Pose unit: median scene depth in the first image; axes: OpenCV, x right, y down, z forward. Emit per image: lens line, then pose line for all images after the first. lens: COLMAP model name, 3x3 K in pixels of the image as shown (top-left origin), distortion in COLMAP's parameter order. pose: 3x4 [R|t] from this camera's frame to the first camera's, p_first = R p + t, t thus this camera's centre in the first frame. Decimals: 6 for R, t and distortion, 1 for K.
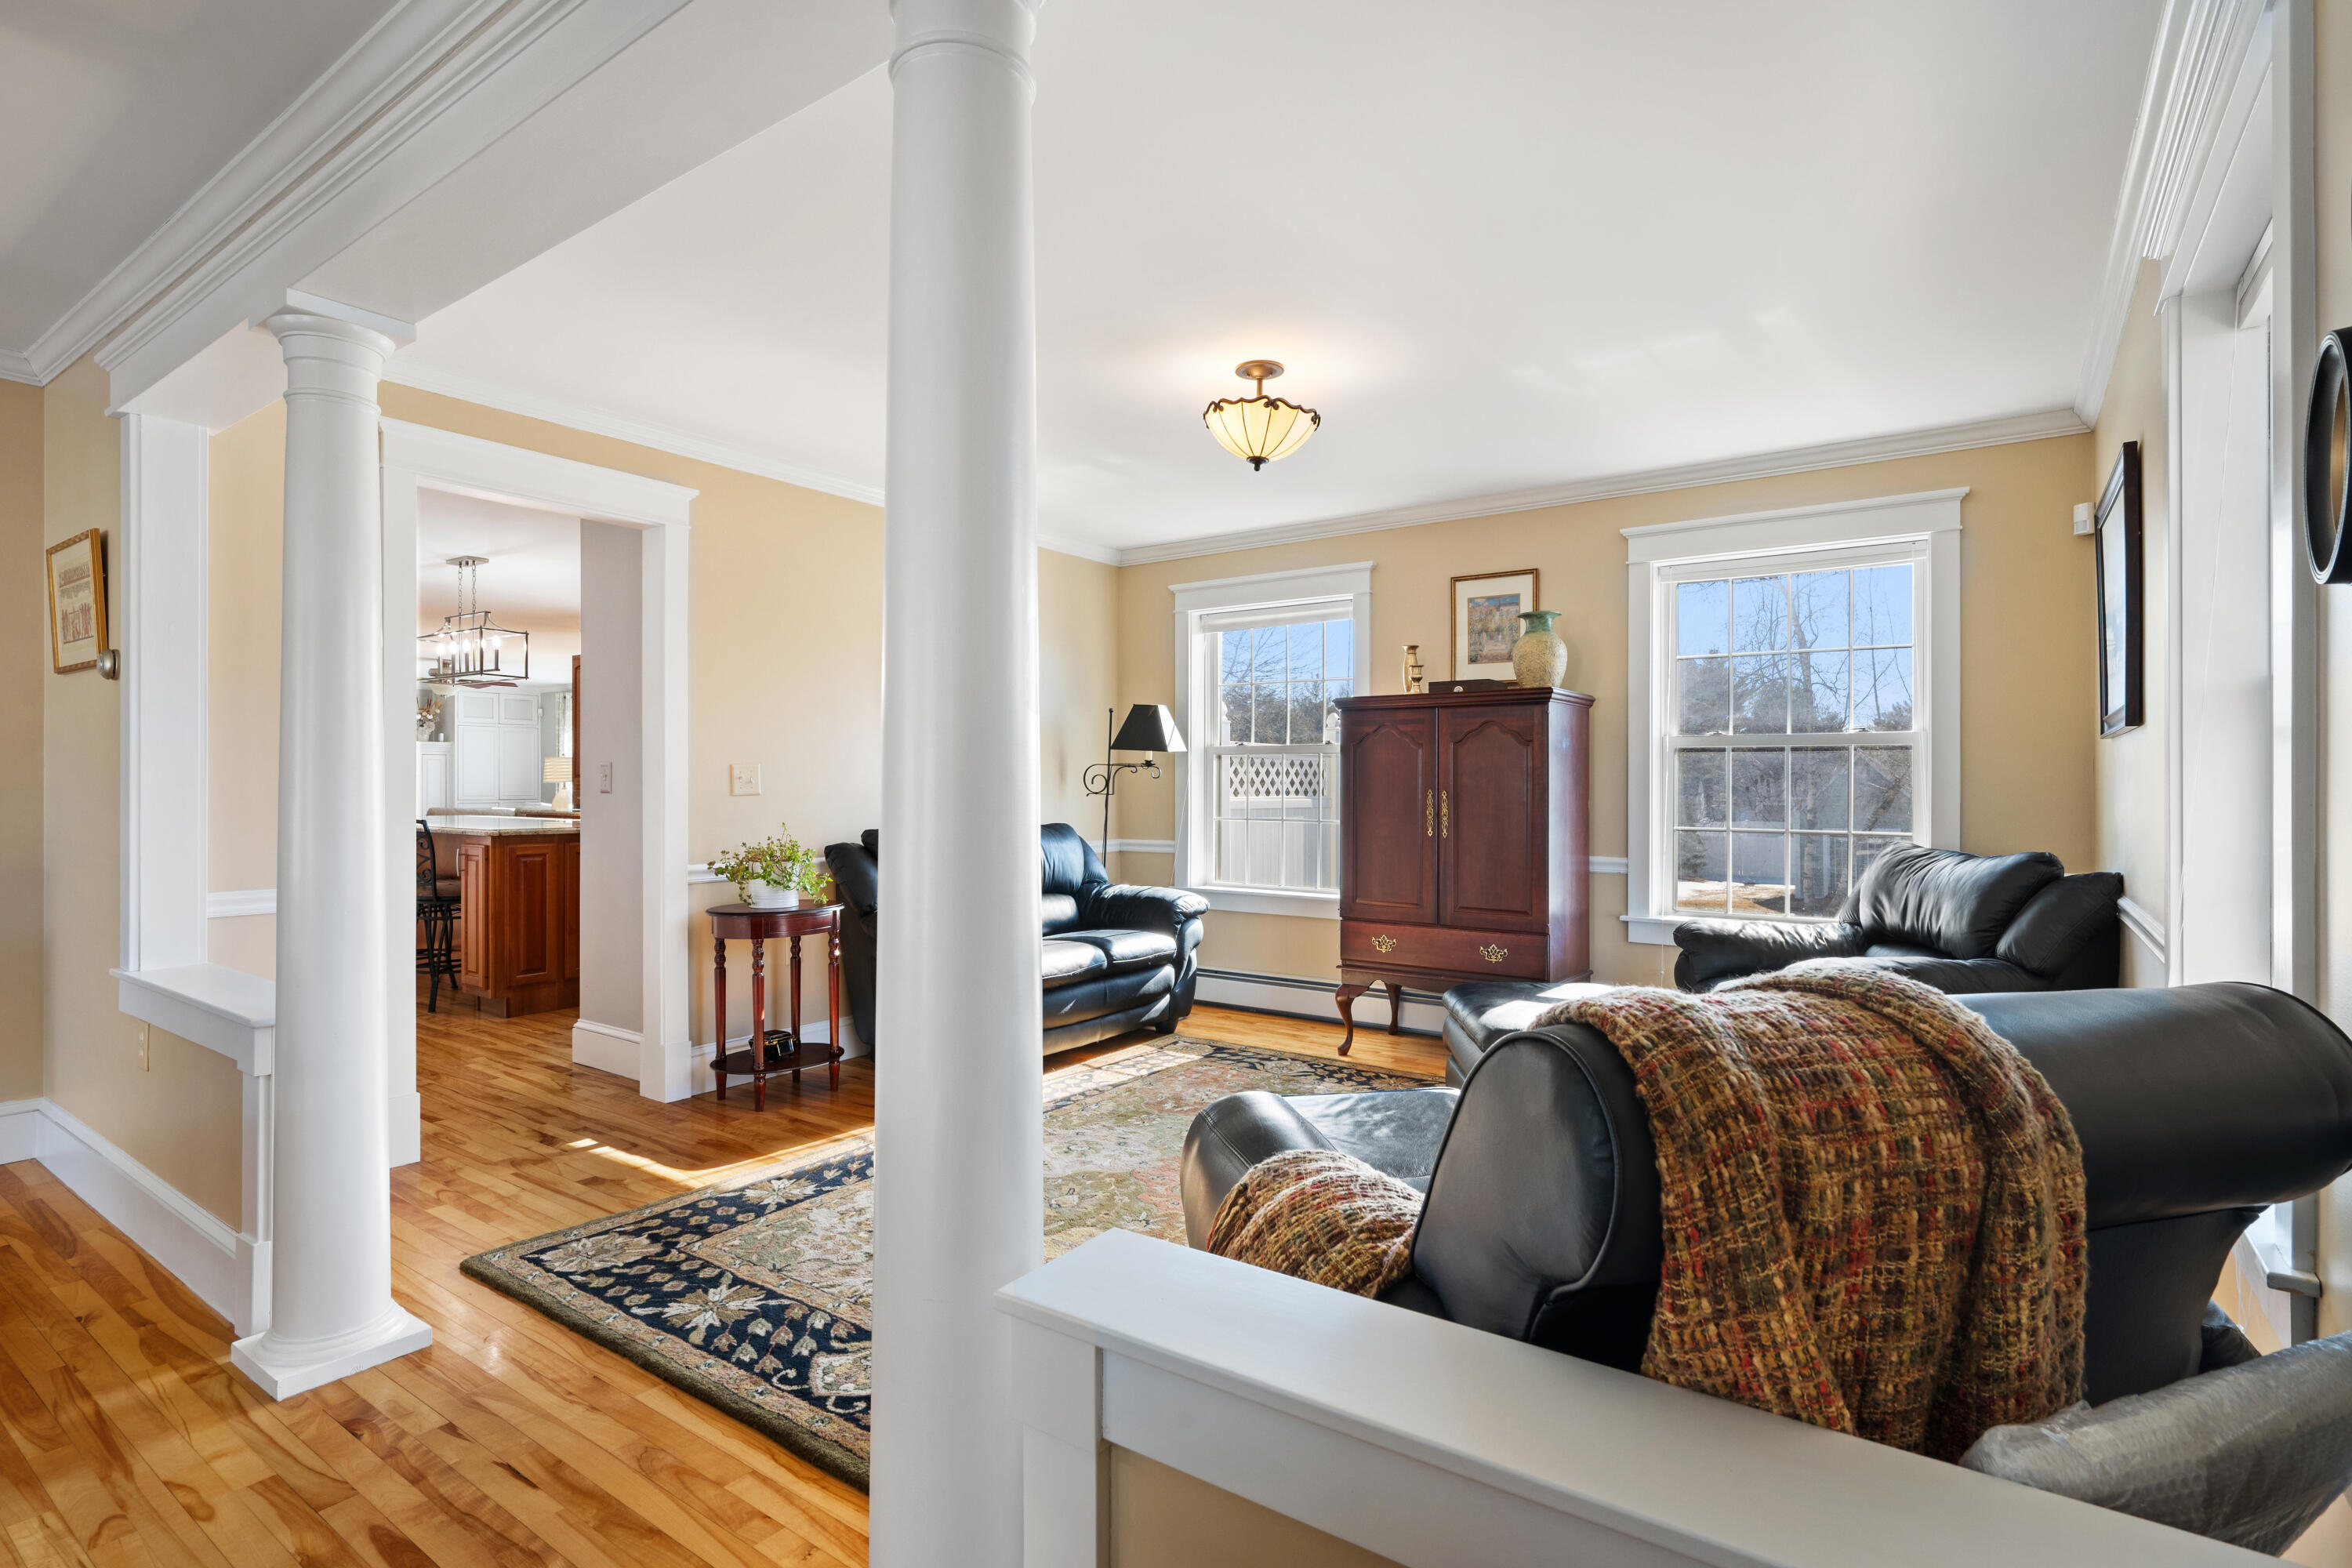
lens RADIAL K [[1134.5, 0, 1193.9], [0, 1134.5, 772.9], [0, 0, 1]] dist [-0.001573, 0.000708]
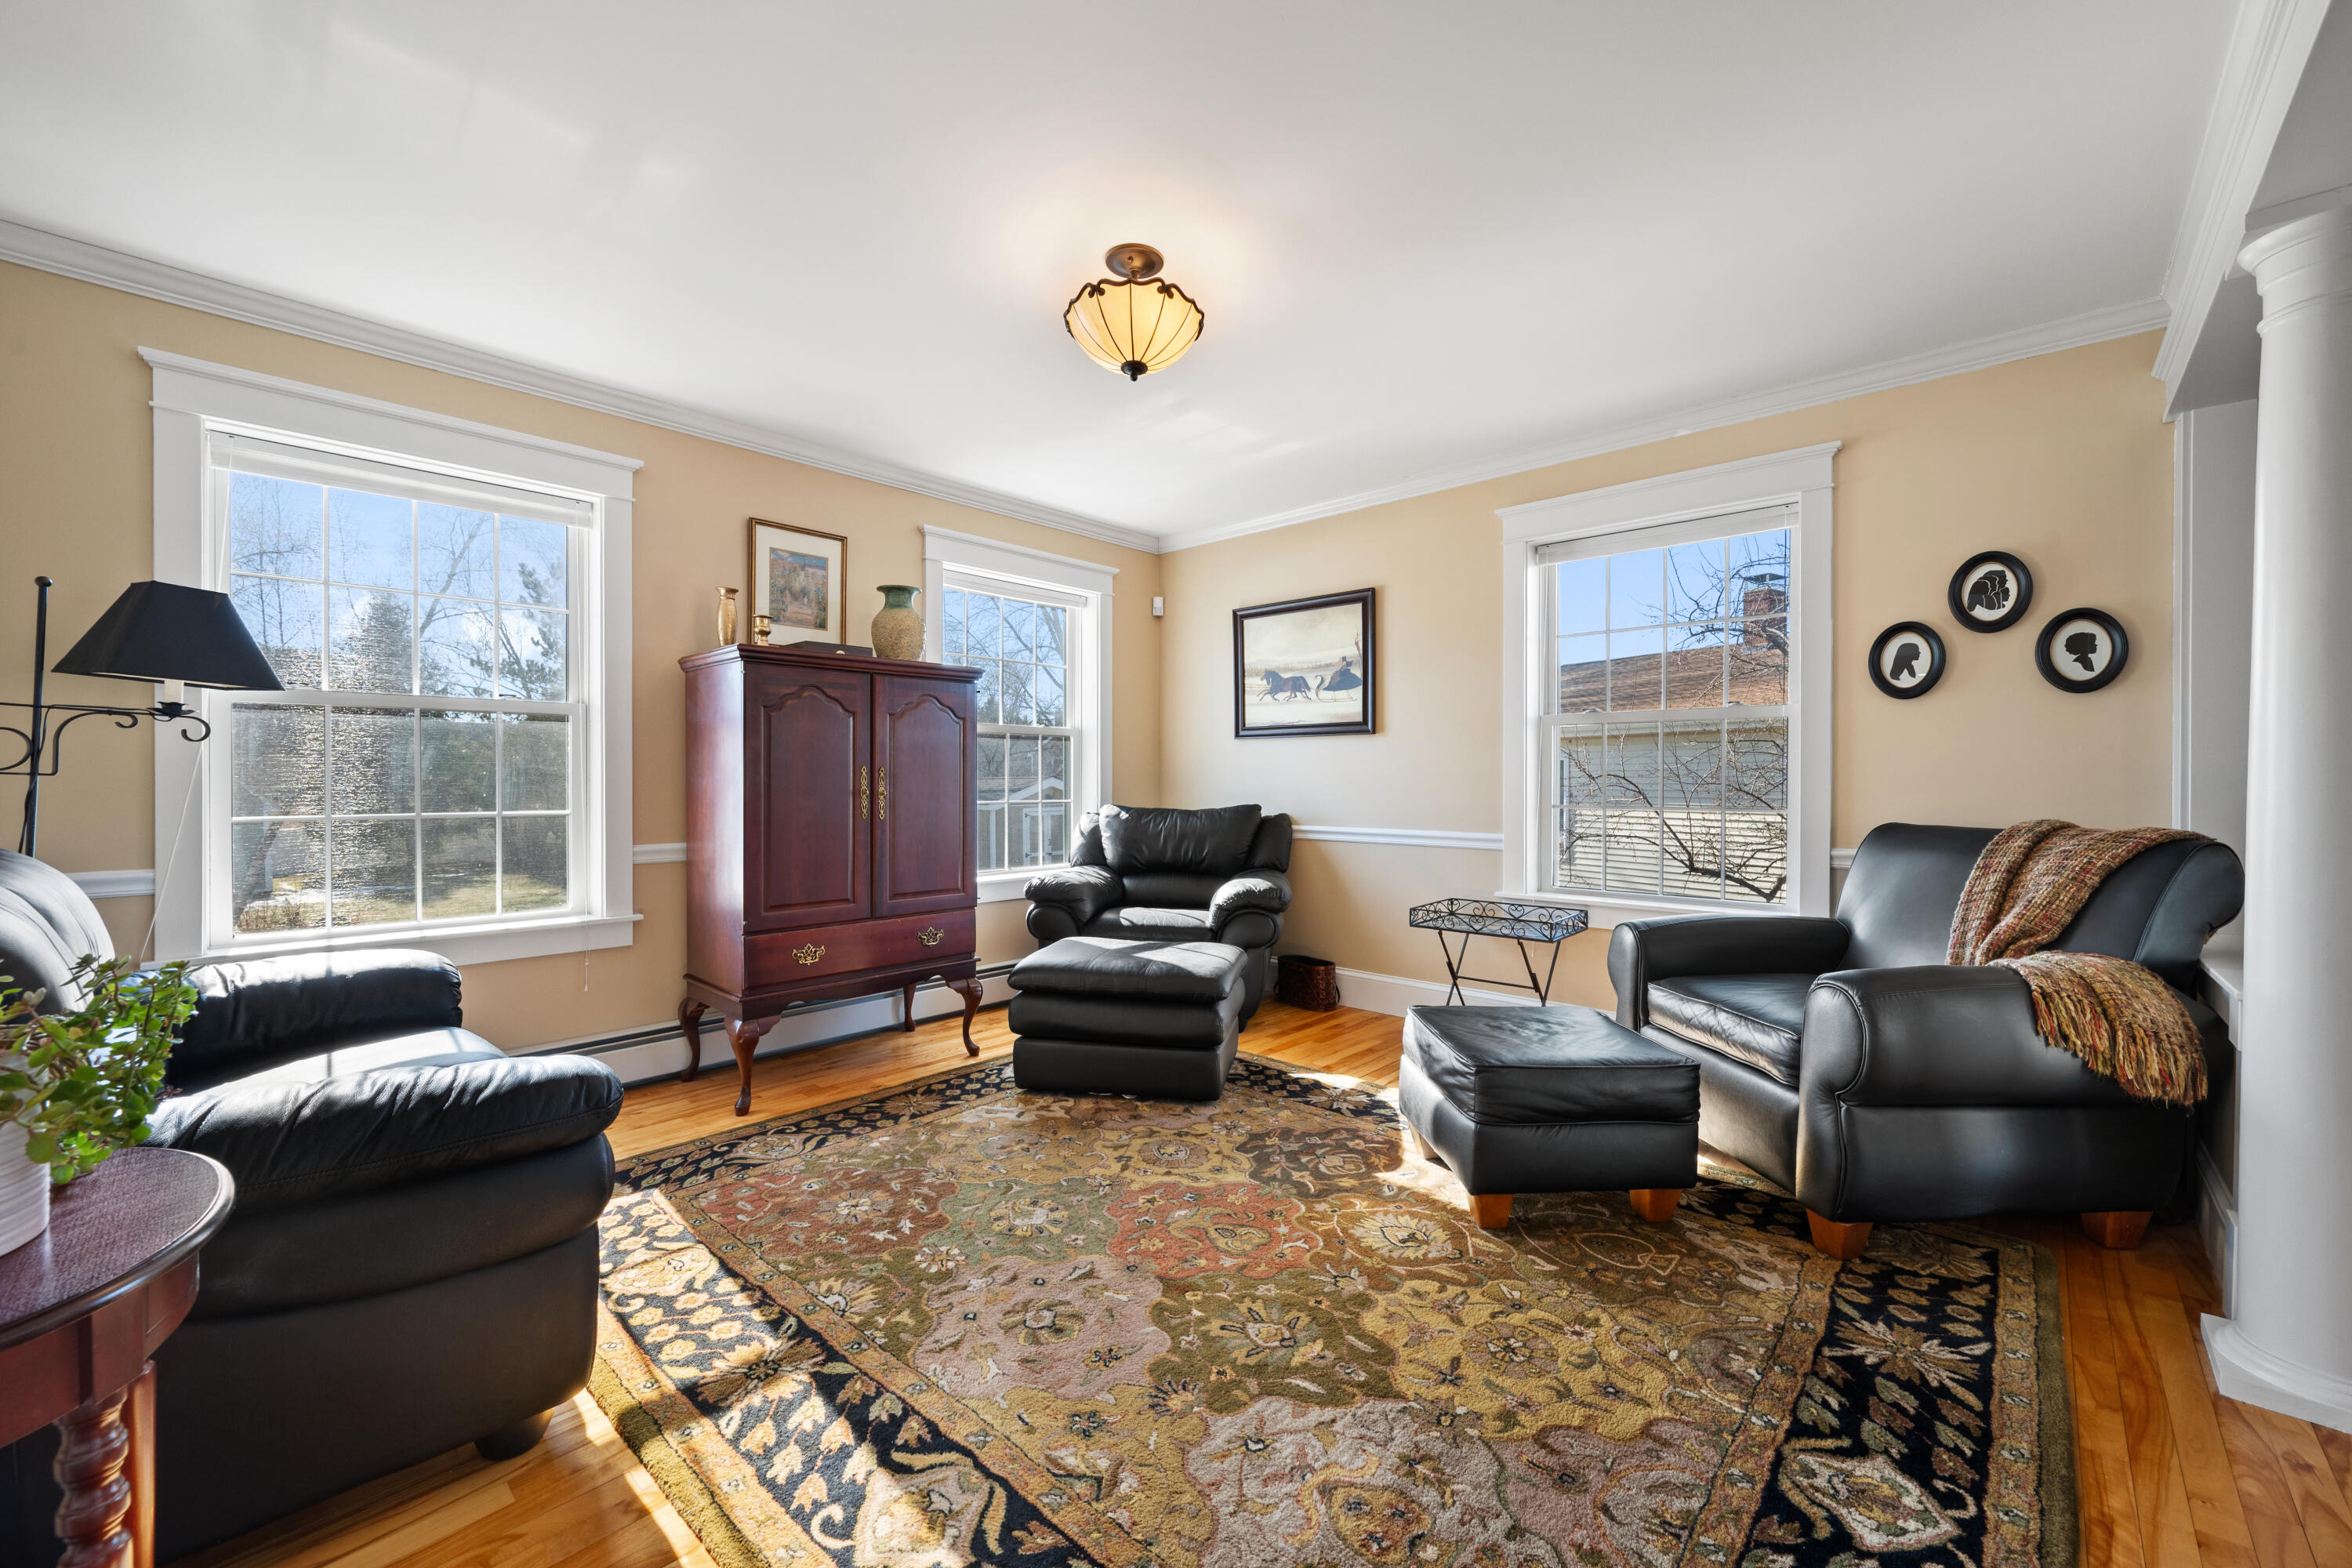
lens RADIAL K [[923.0, 0, 1176.0], [0, 923.0, 784.0], [0, 0, 1]] dist [-0.001000, -0.000173]
pose [[0.125941, -0.005716, 0.992021, -0.482866], [-0.005142, 0.999966, 0.006414, 0.023718], [-0.992024, -0.005909, 0.125908, 0.693346]]
